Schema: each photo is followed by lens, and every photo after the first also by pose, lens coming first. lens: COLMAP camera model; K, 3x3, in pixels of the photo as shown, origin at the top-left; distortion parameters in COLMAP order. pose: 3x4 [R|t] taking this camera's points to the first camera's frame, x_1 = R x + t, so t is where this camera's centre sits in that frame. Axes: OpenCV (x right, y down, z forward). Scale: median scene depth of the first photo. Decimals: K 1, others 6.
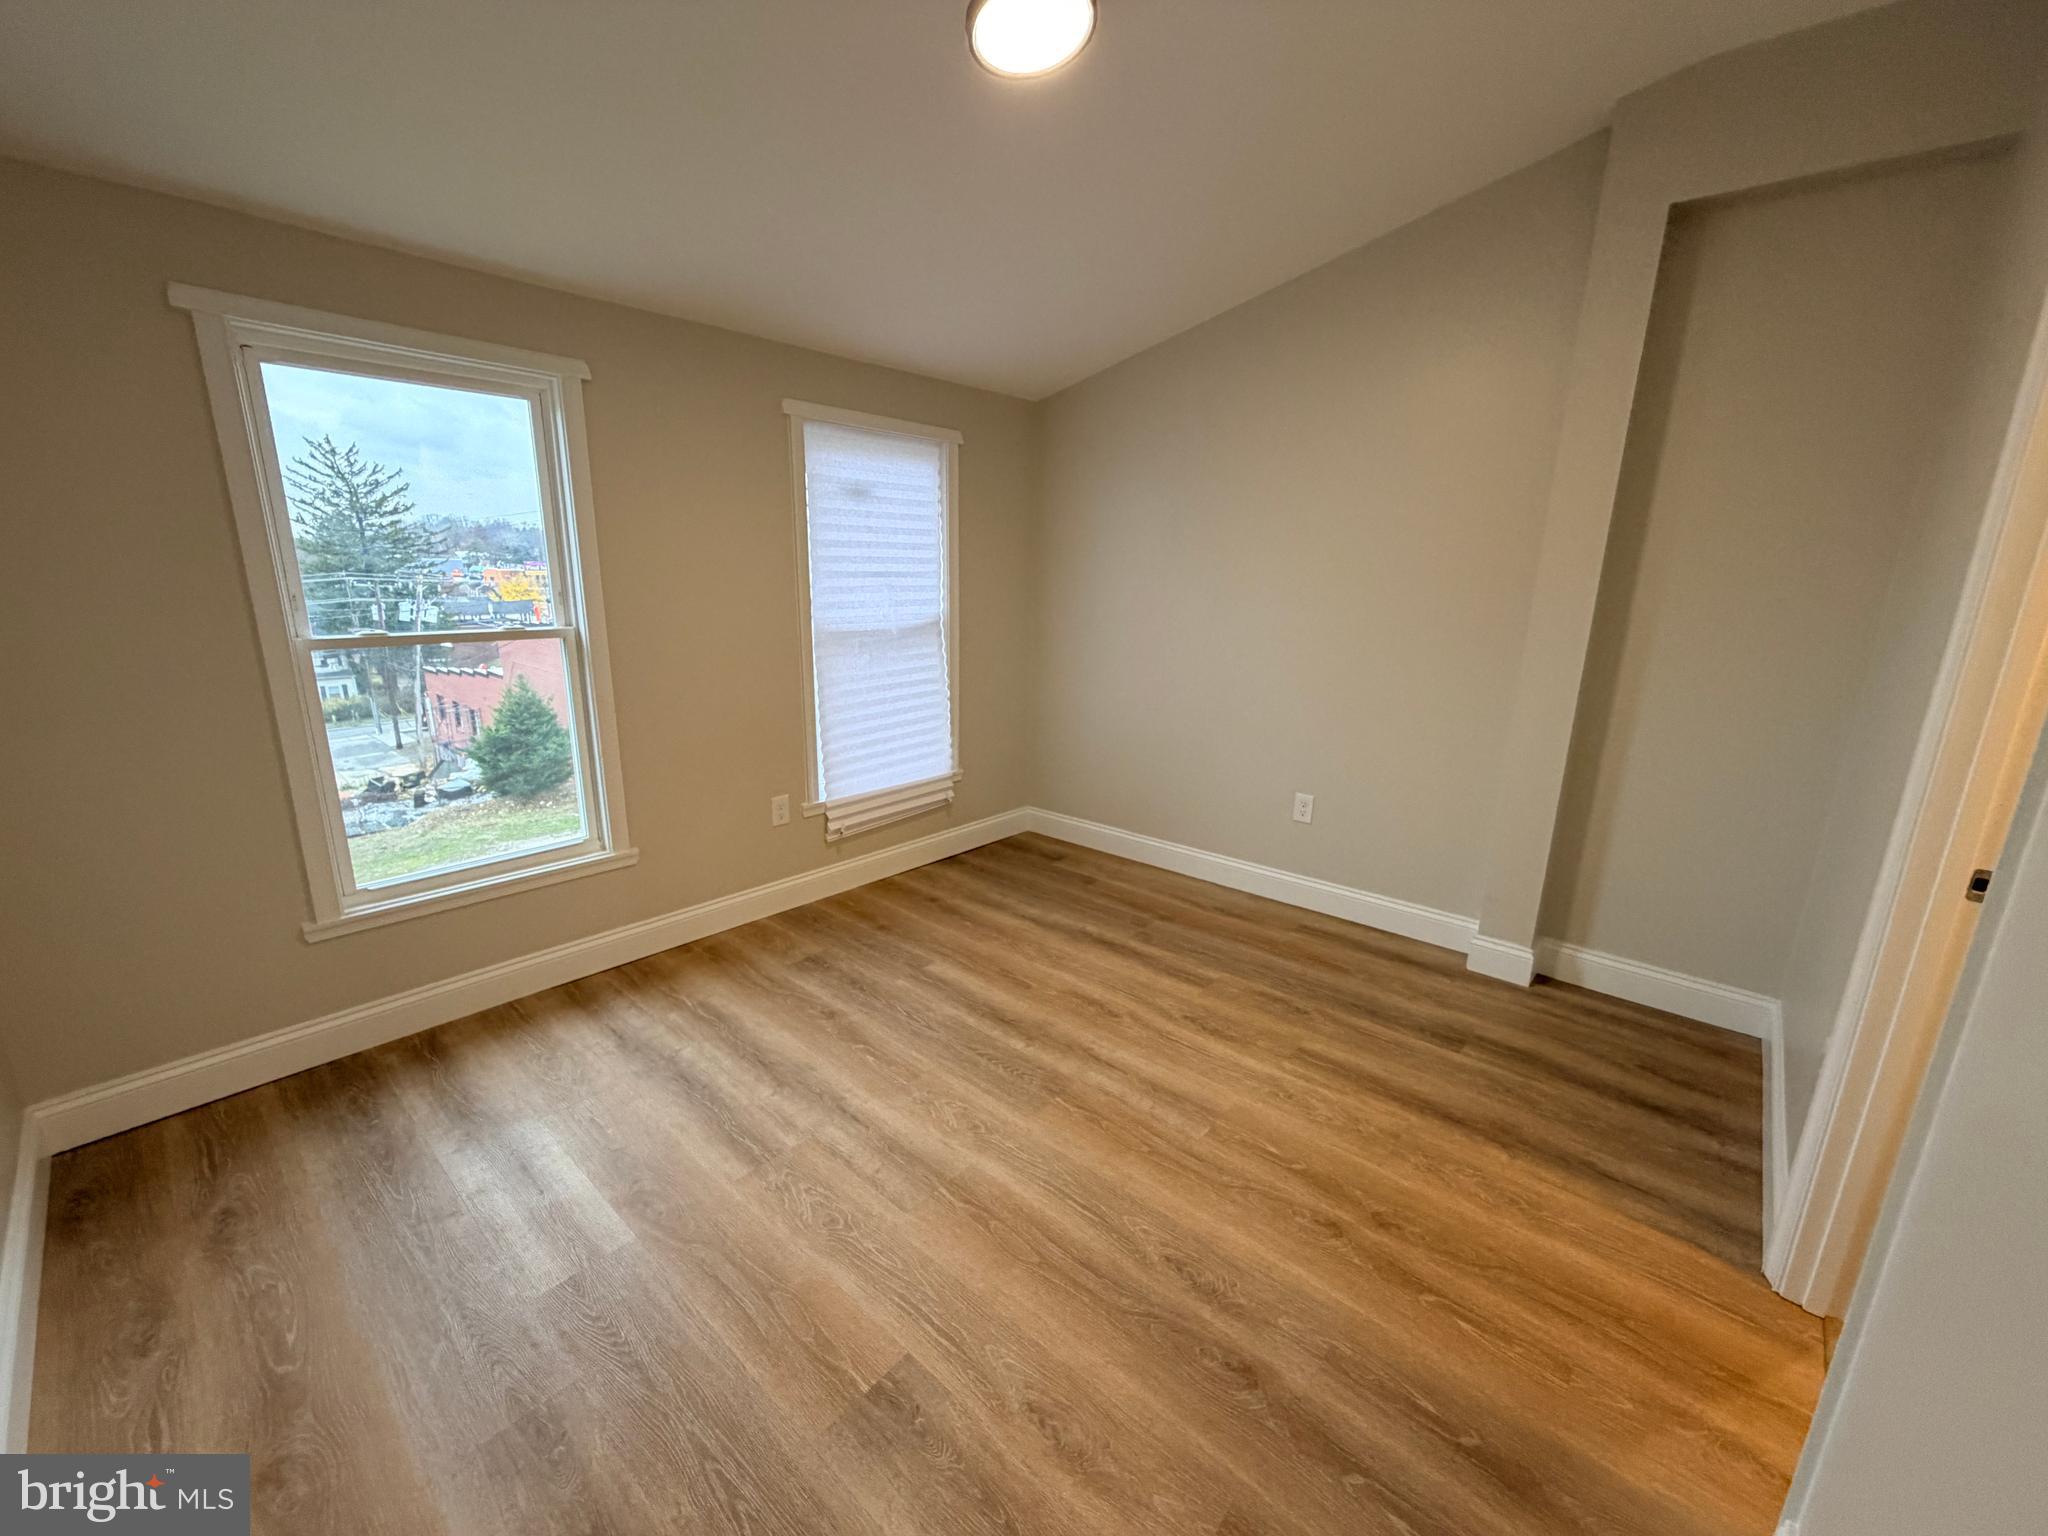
lens RADIAL K [[808.9, 0, 1030.7], [0, 808.9, 768.4], [0, 0, 1]] dist [-0.000820, -0.000158]
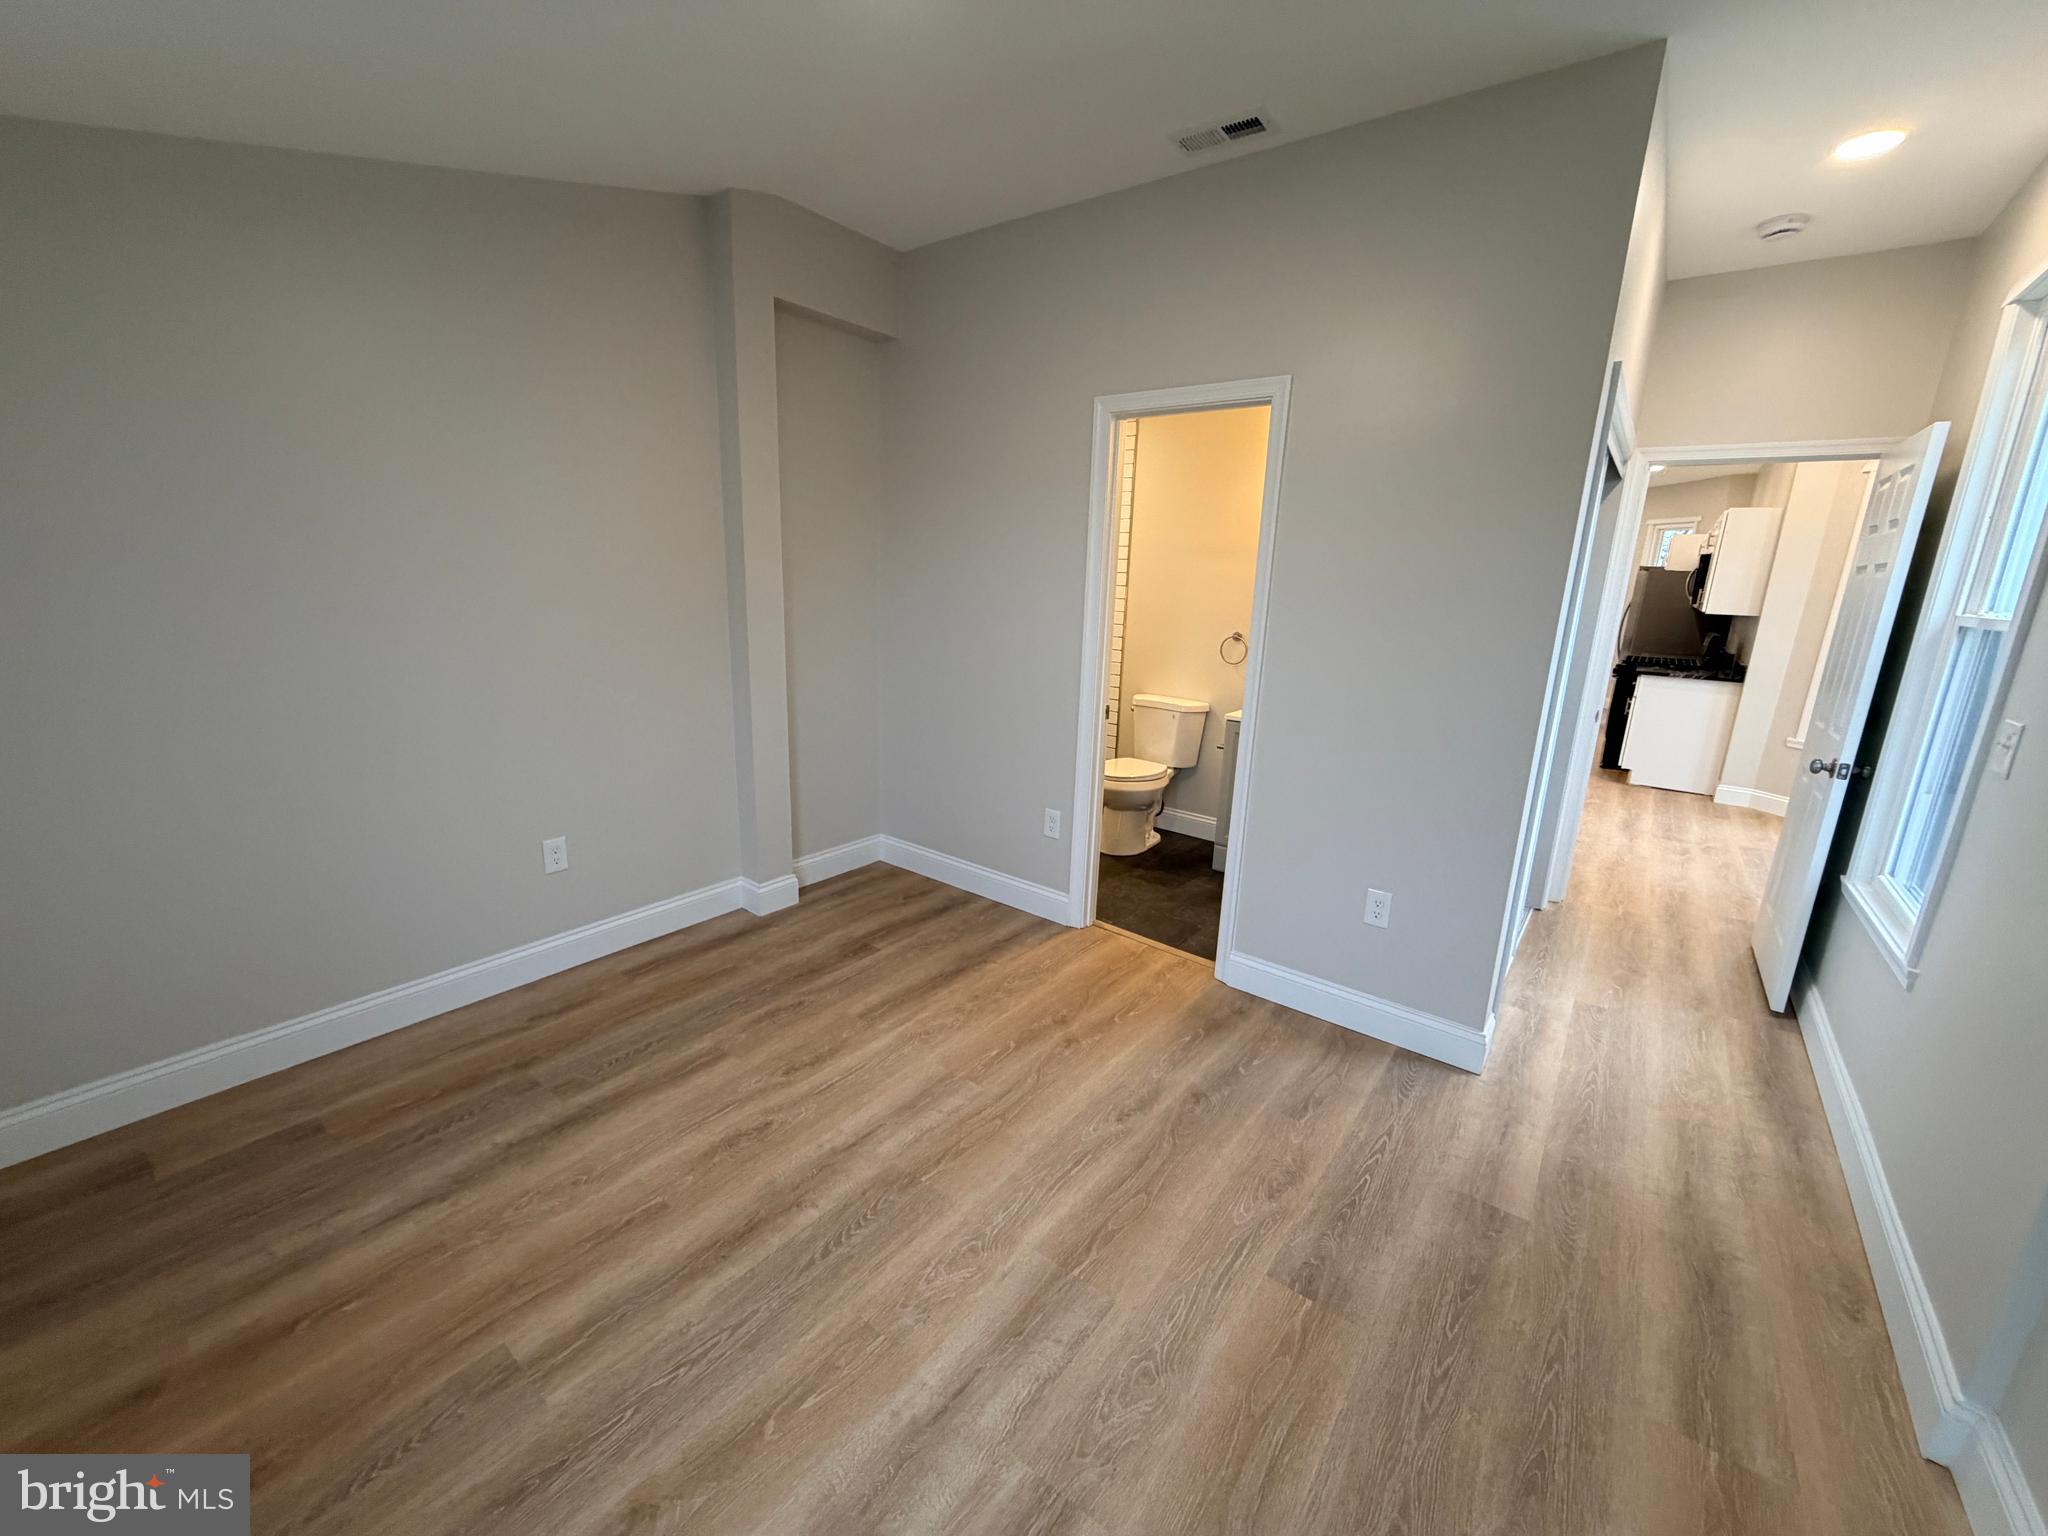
lens RADIAL K [[832.7, 0, 1024.0], [0, 832.7, 768.0], [0, 0, 1]] dist [0.001132, -0.000009]
pose [[-0.068932, -0.245654, 0.966904, -0.644614], [0.211801, 0.943511, 0.254810, -0.191242], [-0.974879, 0.222356, -0.013009, 0.705053]]
